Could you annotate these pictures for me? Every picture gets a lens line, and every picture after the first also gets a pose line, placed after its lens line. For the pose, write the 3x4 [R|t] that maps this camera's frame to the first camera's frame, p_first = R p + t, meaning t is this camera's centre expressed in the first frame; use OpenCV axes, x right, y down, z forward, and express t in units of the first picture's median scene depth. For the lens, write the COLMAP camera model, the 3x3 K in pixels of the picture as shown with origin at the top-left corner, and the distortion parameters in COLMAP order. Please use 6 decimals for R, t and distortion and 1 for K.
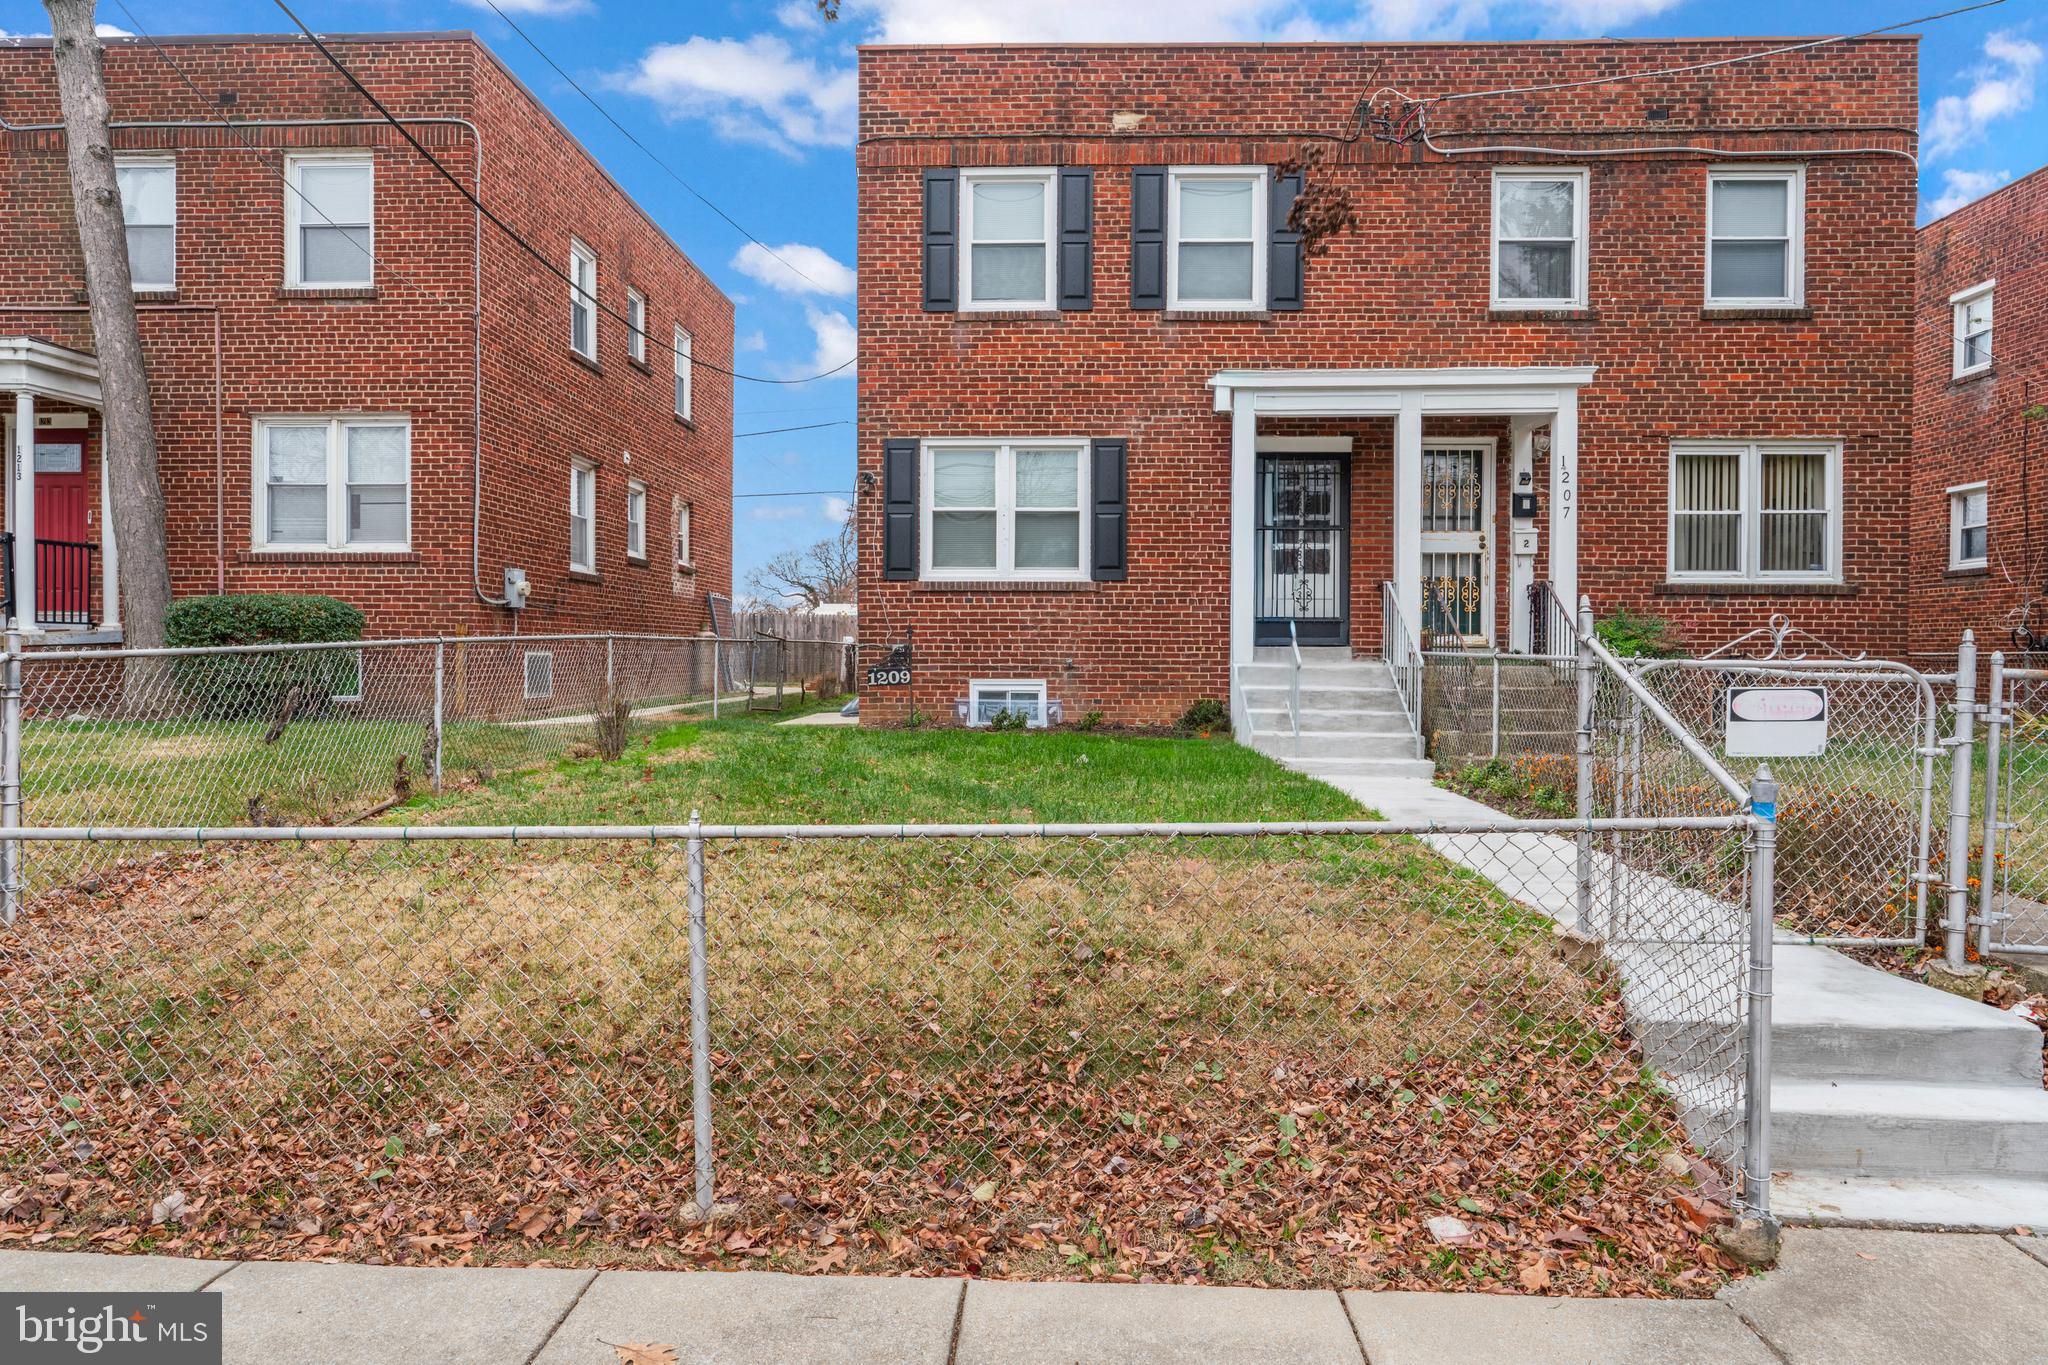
lens RADIAL K [[1298.8, 0, 1023.0], [0, 1298.8, 633.2], [0, 0, 1]] dist [0.002705, 0.000161]
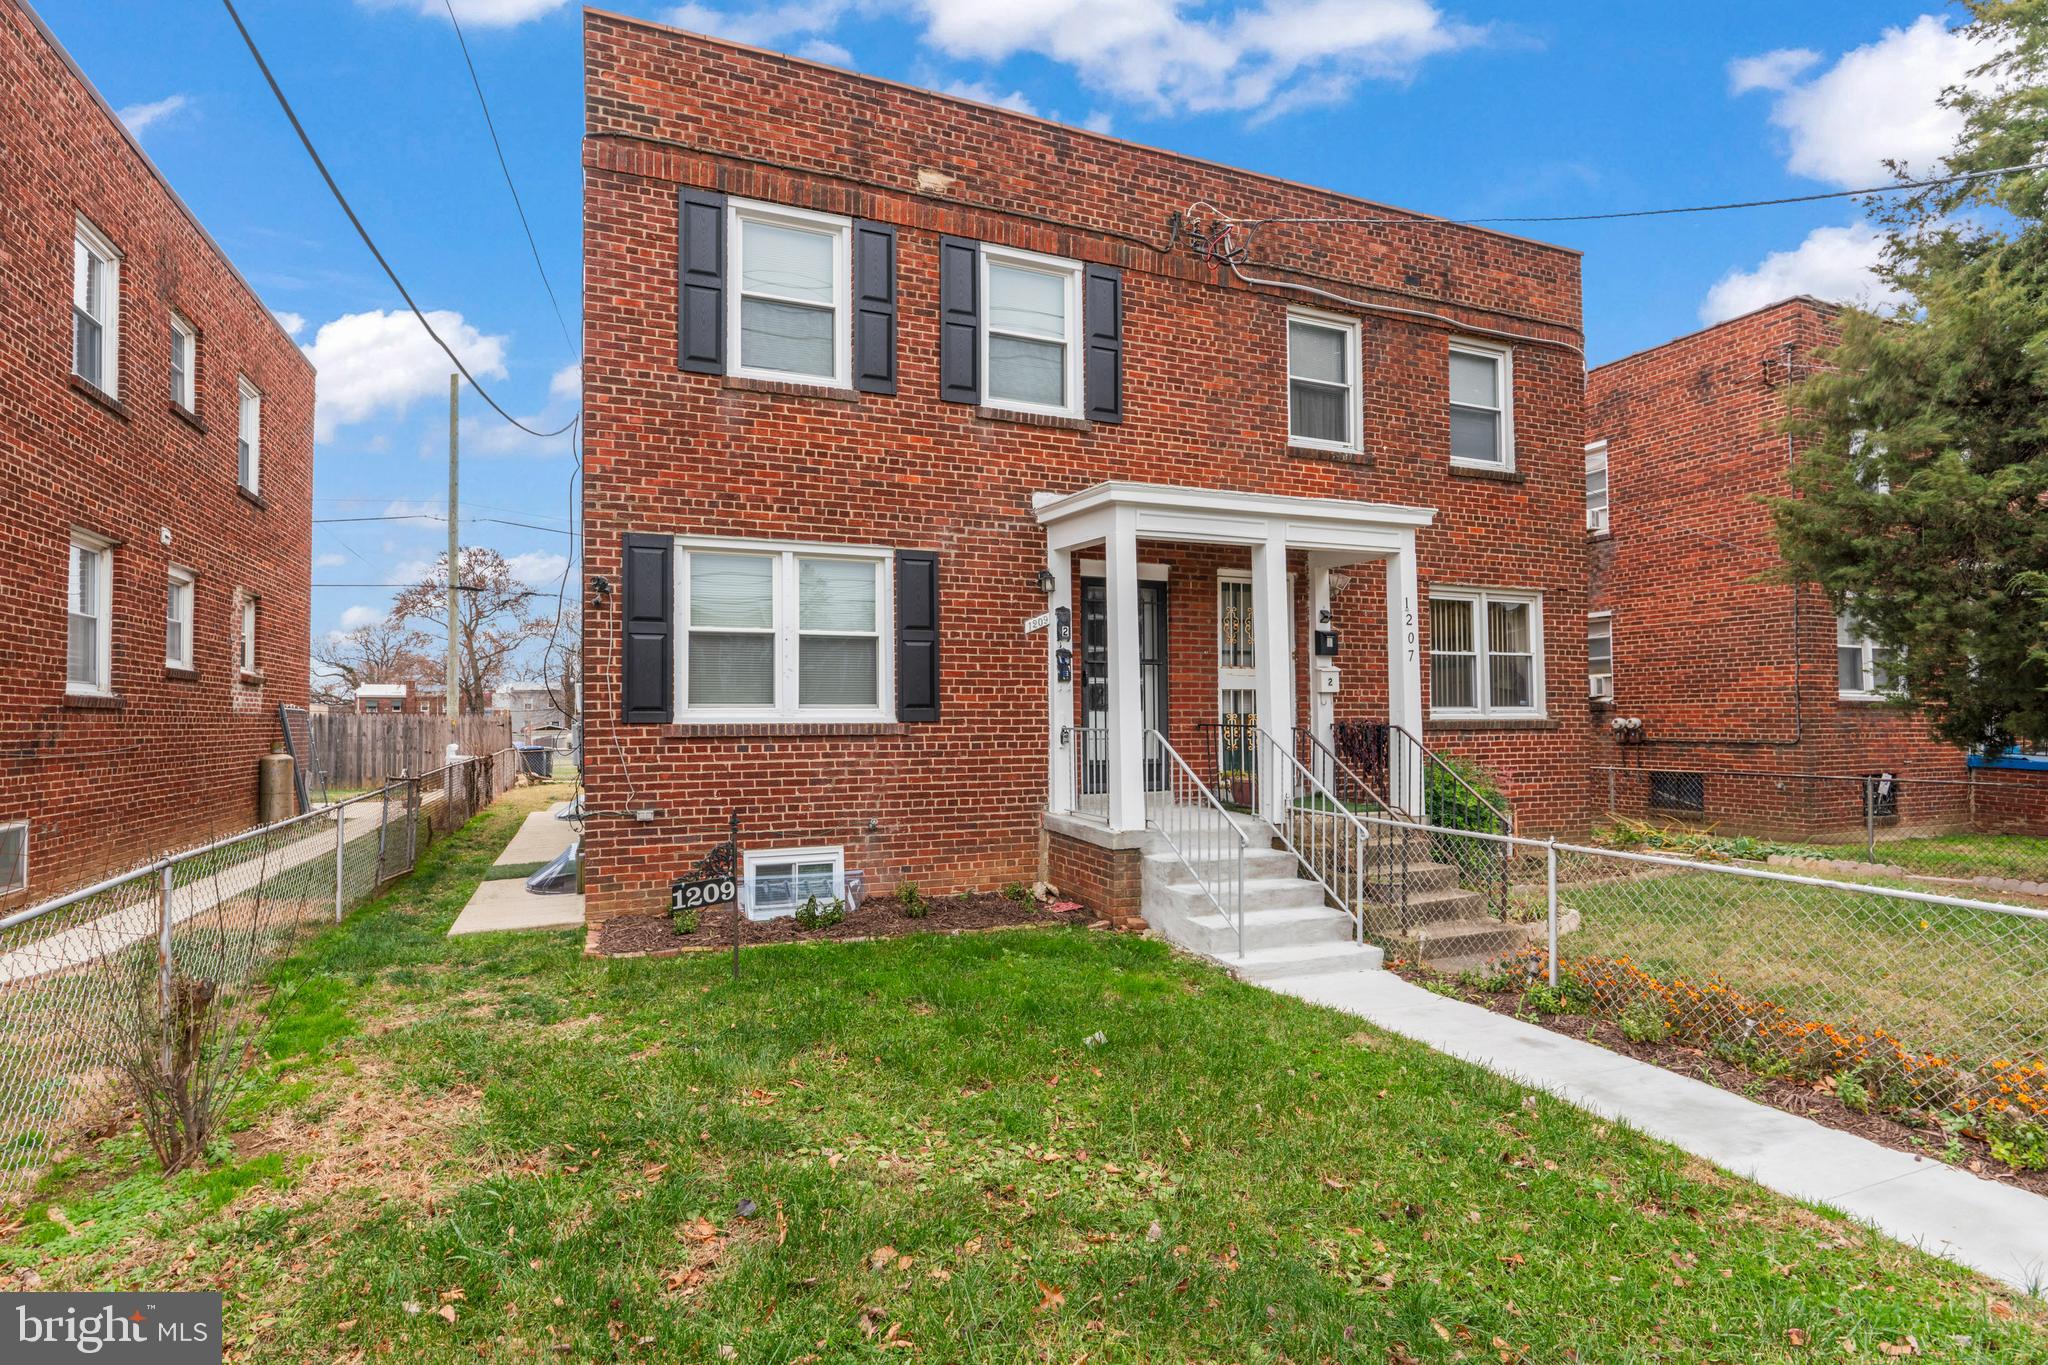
lens RADIAL K [[991.8, 0, 1024.0], [0, 991.8, 682.5], [0, 0, 1]] dist [-0.005966, 0.000698]
pose [[0.905058, 0.004539, 0.425265, -0.141475], [0.005461, 0.999737, -0.022291, -0.050626], [-0.425254, 0.022497, 0.904794, 0.395425]]
